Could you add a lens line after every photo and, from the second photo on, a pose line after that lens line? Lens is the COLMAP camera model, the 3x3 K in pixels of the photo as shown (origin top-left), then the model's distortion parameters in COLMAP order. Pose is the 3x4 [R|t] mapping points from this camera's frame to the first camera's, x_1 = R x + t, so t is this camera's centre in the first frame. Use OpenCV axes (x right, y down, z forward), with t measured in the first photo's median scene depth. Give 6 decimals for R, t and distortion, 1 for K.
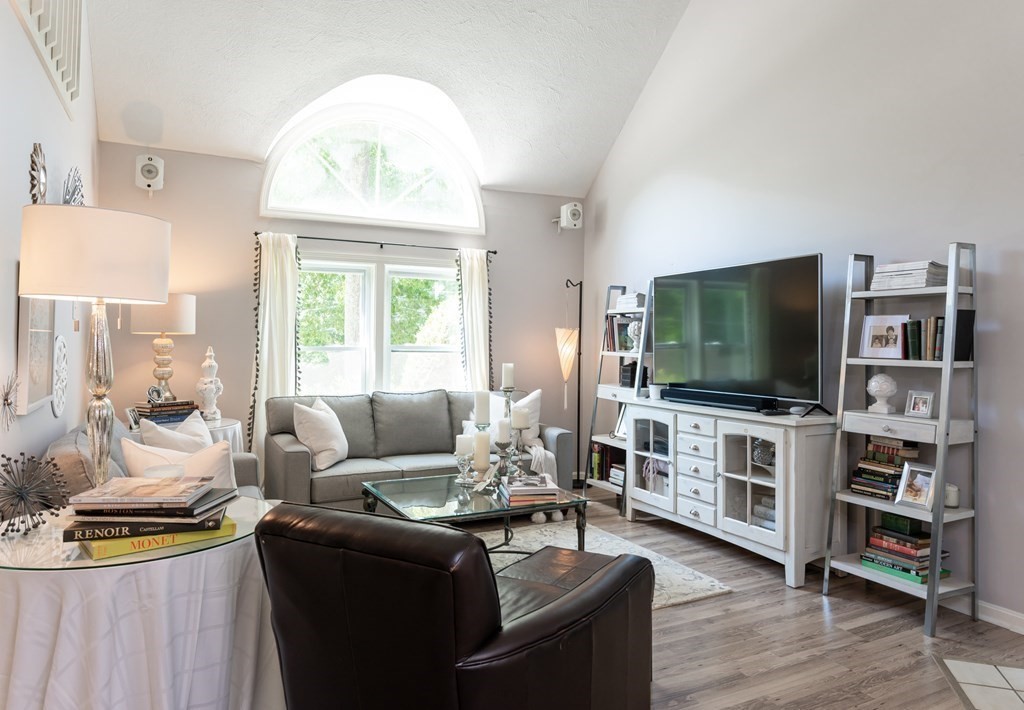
lens RADIAL K [[668.2, 0, 513.5], [0, 668.2, 330.6], [0, 0, 1]] dist [-0.007461, 0.001899]
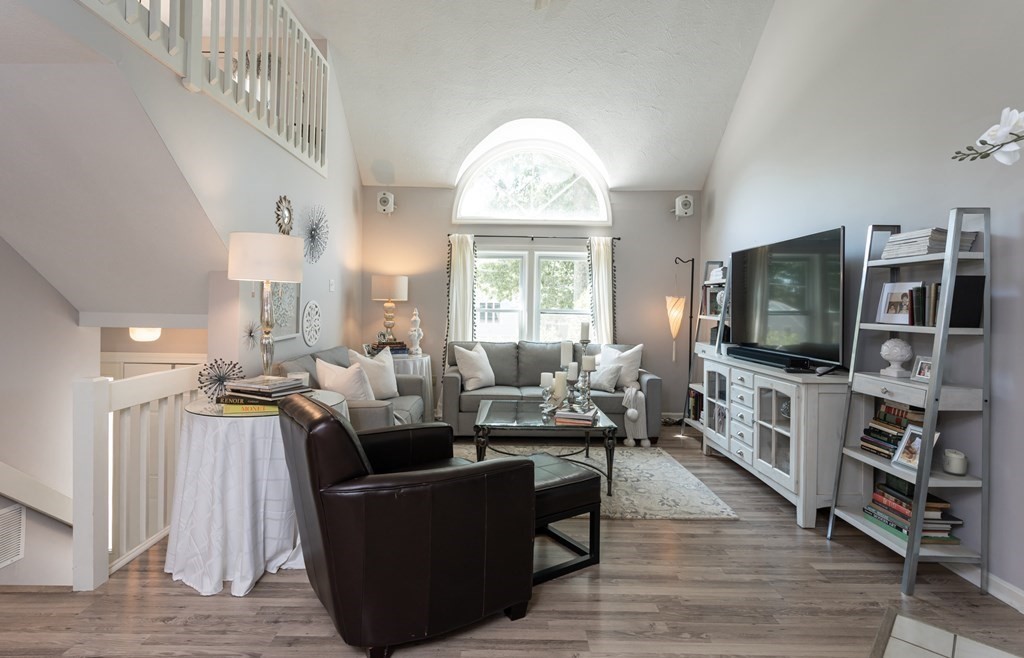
lens RADIAL K [[504.3, 0, 501.2], [0, 504.3, 301.6], [0, 0, 1]] dist [-0.000187, -0.000410]
pose [[0.892790, 0.002464, -0.450466, 0.342927], [-0.000534, 0.999990, 0.004411, 0.003556], [0.450472, -0.003698, 0.892783, 0.019892]]
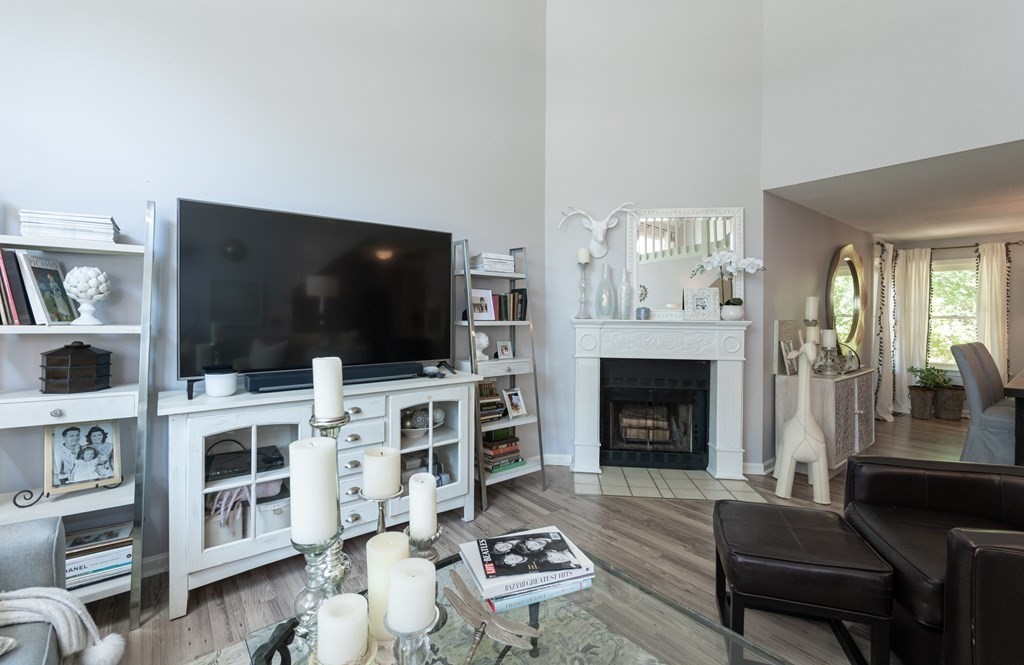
lens RADIAL K [[451.9, 0, 493.8], [0, 451.9, 322.2], [0, 0, 1]] dist [-0.002640, -0.000442]
pose [[-0.187975, -0.028279, 0.981767, -0.345349], [-0.023097, 0.999436, 0.024366, 0.020847], [-0.981902, -0.018096, -0.188522, 1.099700]]
